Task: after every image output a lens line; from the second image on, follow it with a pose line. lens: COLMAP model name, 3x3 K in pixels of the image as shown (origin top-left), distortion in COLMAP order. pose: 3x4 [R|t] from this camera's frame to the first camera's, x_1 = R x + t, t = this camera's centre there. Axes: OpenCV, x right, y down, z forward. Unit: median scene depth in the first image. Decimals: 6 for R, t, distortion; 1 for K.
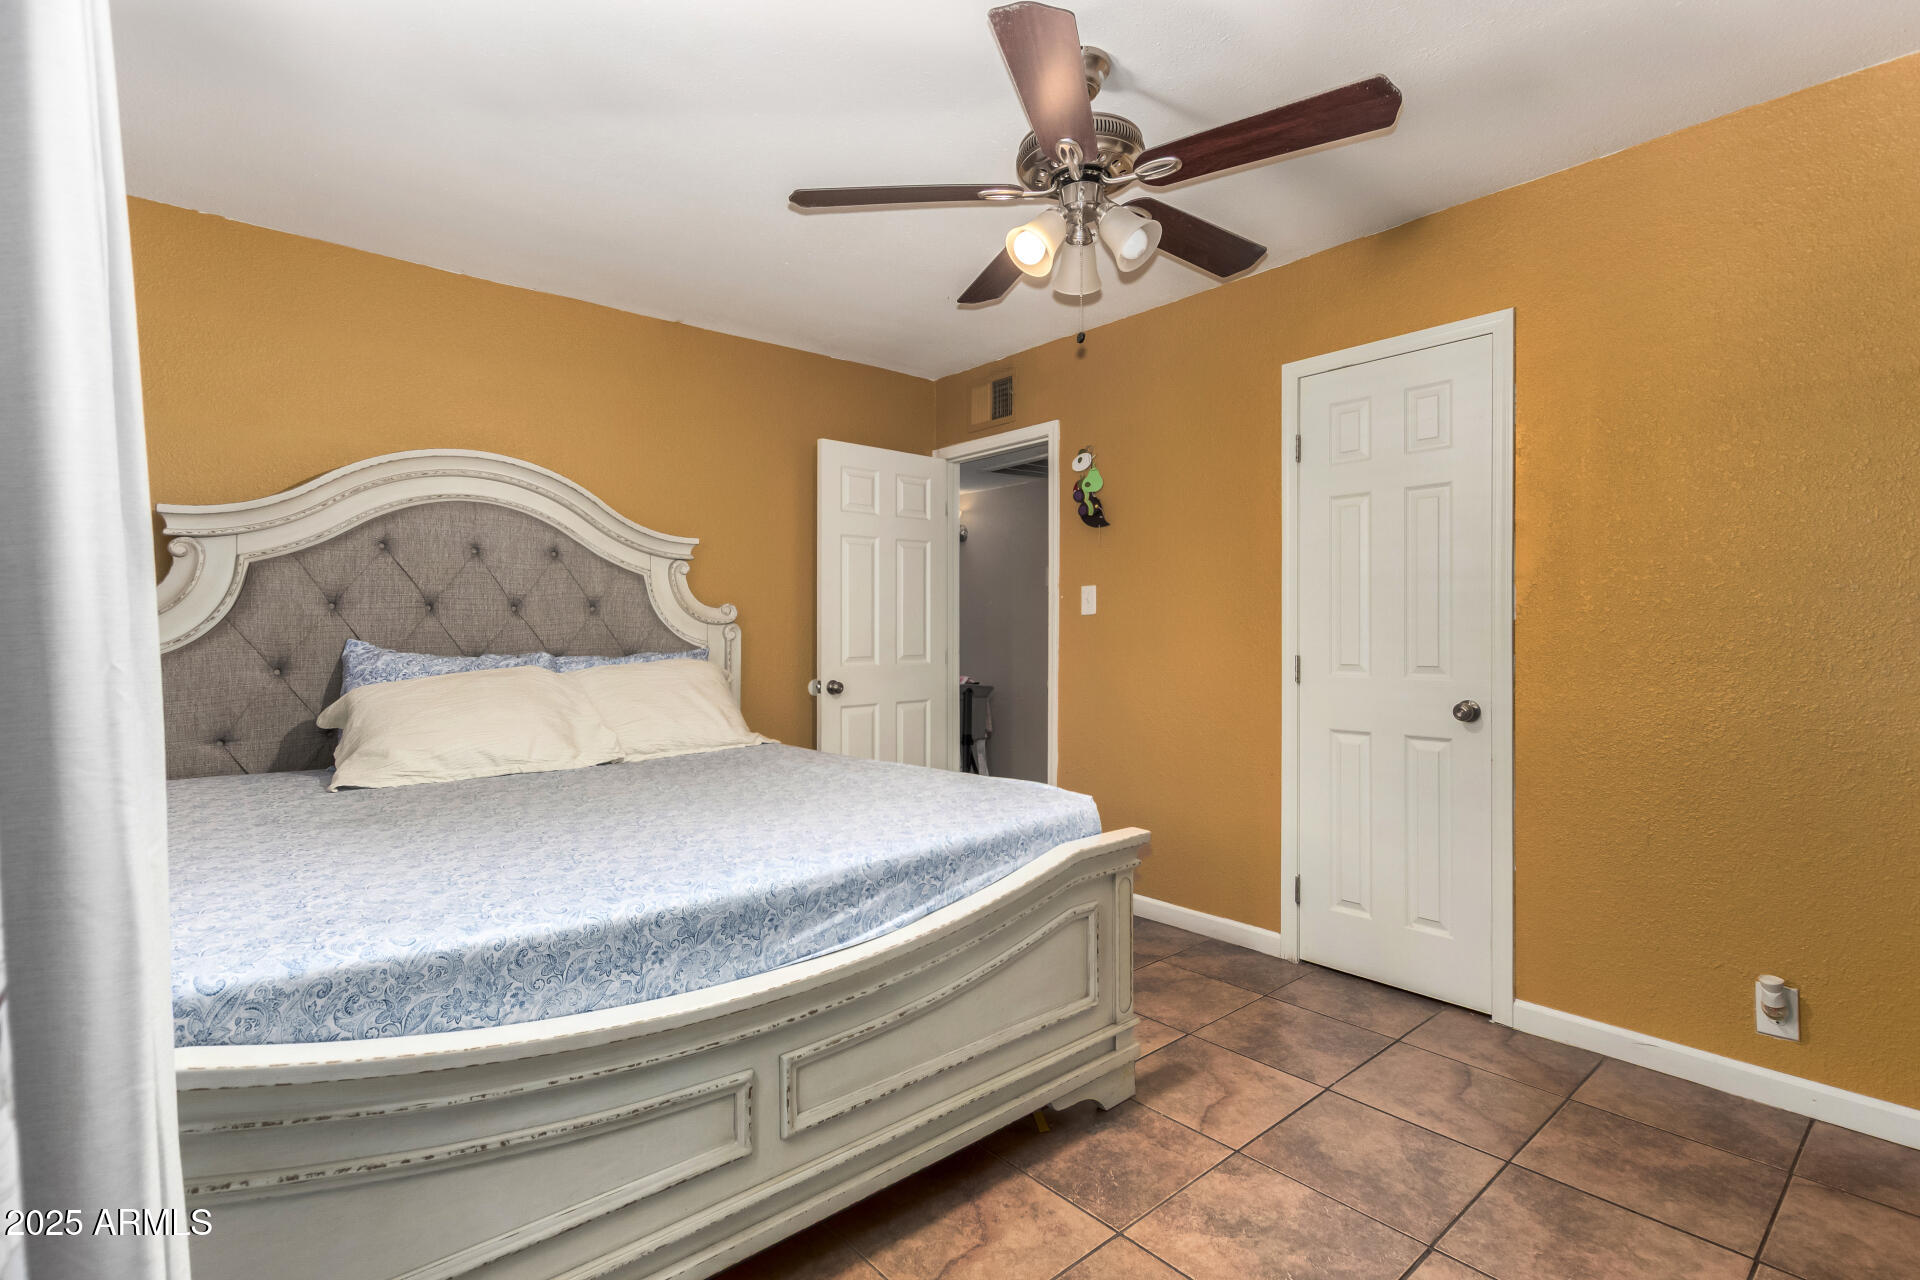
lens RADIAL K [[901.0, 0, 974.8], [0, 901.0, 624.2], [0, 0, 1]] dist [0.004809, 0.000429]
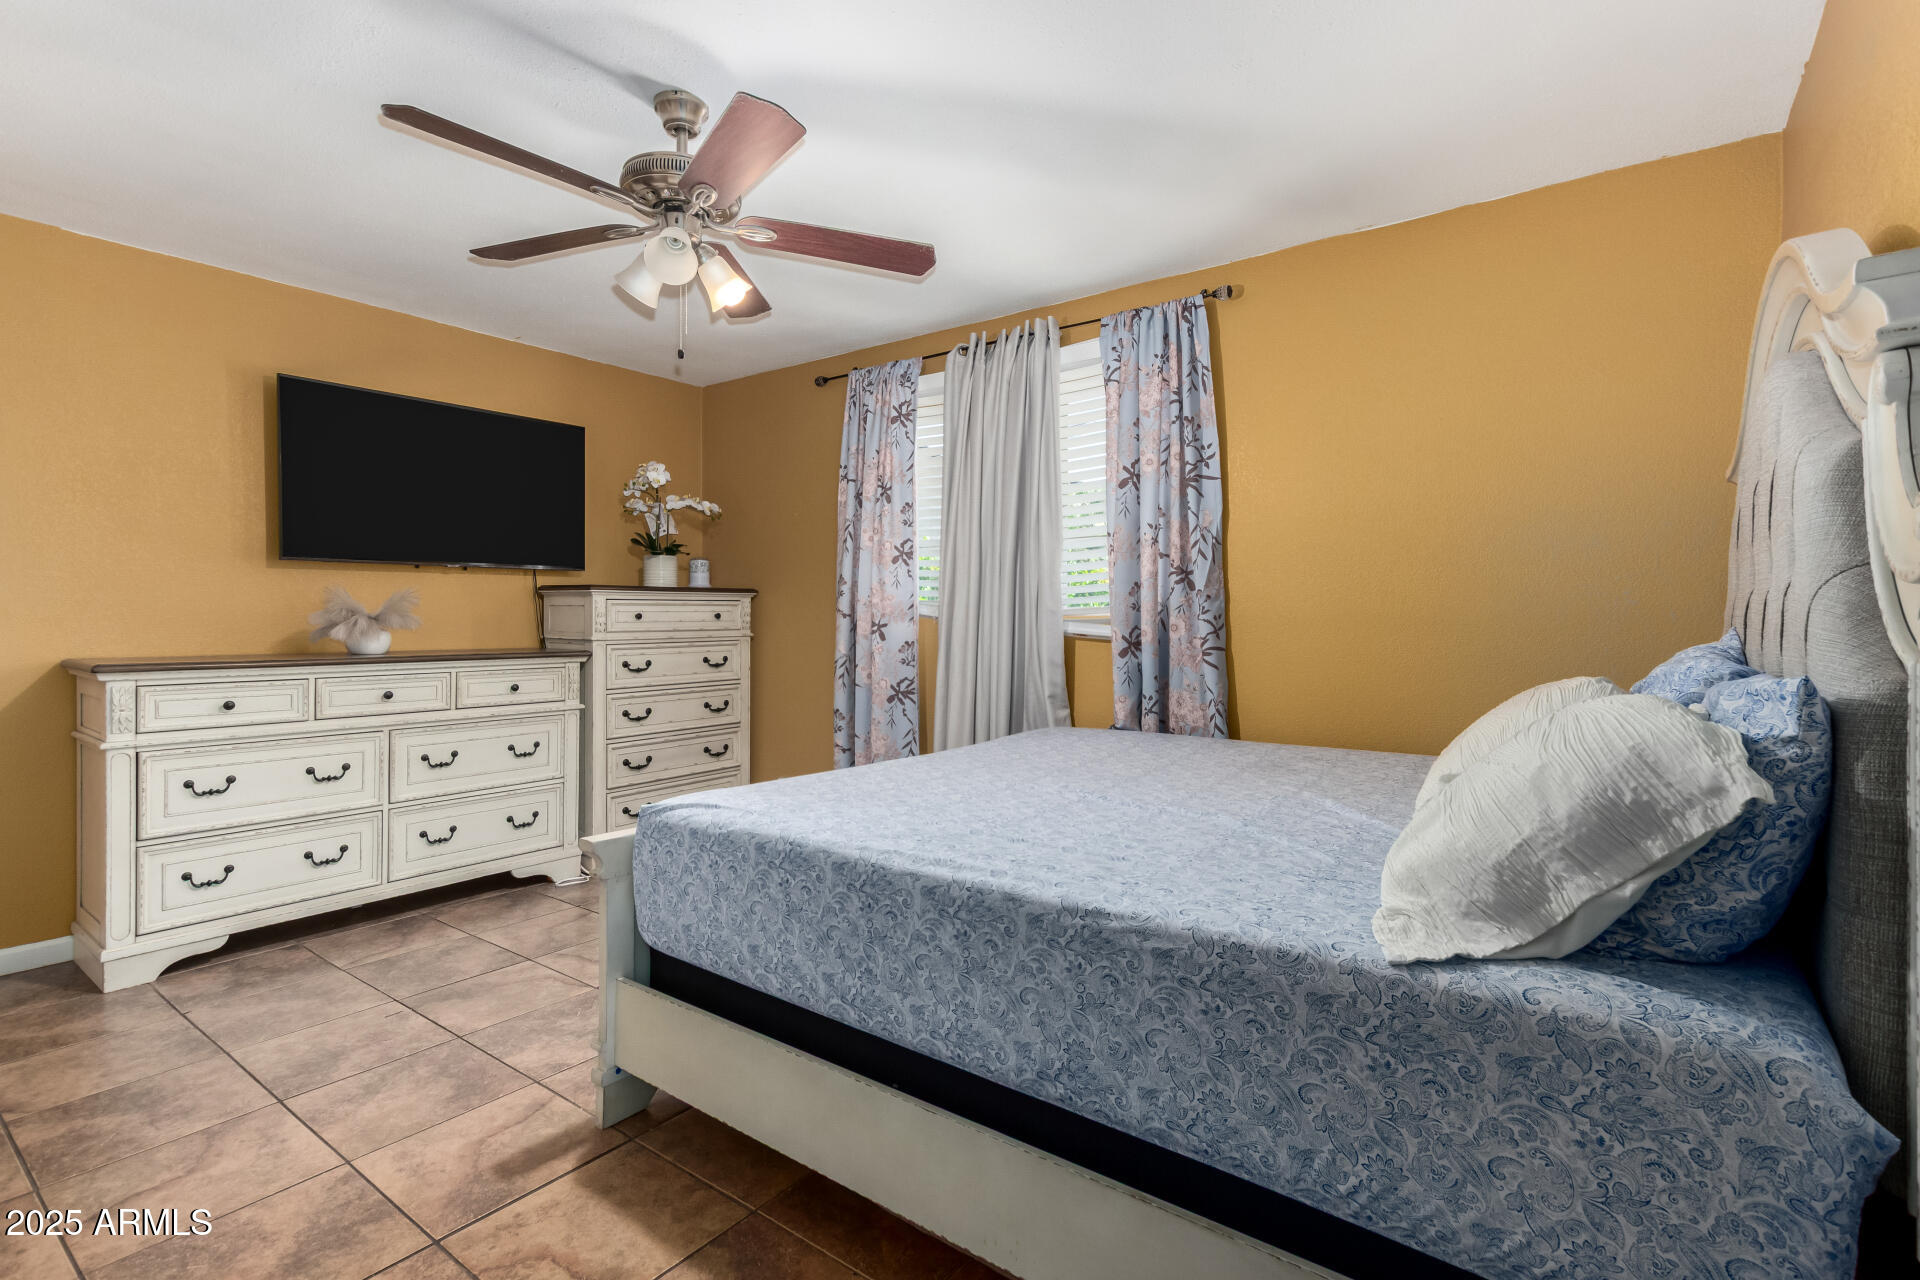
lens RADIAL K [[901.0, 0, 974.8], [0, 901.0, 624.2], [0, 0, 1]] dist [0.004809, 0.000429]
pose [[-0.977402, 0.006950, -0.211276, -0.008544], [0.006972, 0.999975, 0.000638, 0.015624], [0.211276, -0.000850, -0.977426, 2.146297]]
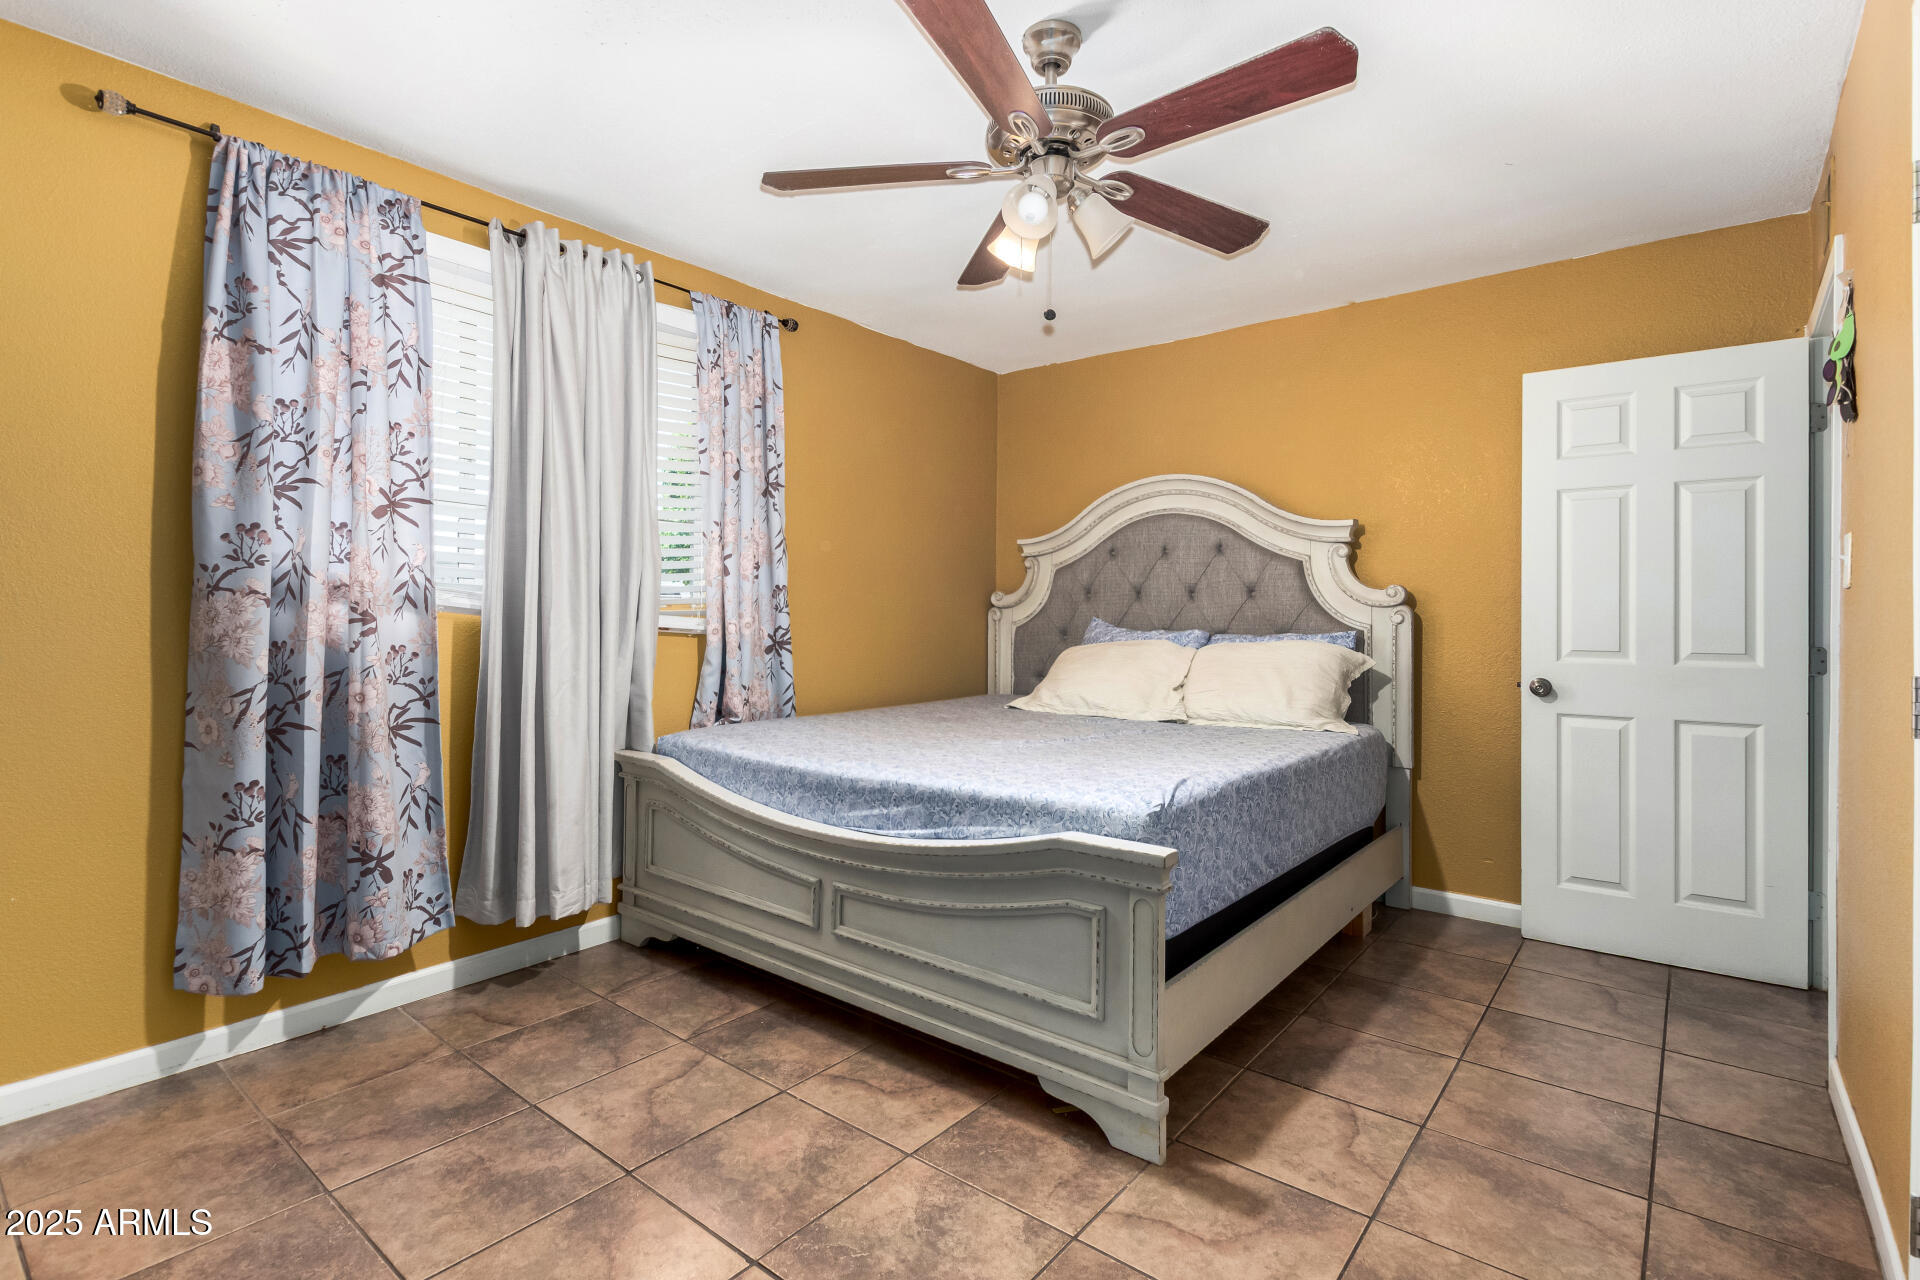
lens RADIAL K [[916.4, 0, 957.5], [0, 916.4, 606.6], [0, 0, 1]] dist [0.005961, 0.000722]
pose [[0.166537, -0.002332, -0.986032, 1.074324], [-0.000462, 0.999997, -0.002443, 0.003647], [0.986035, 0.000862, 0.166536, 0.728981]]
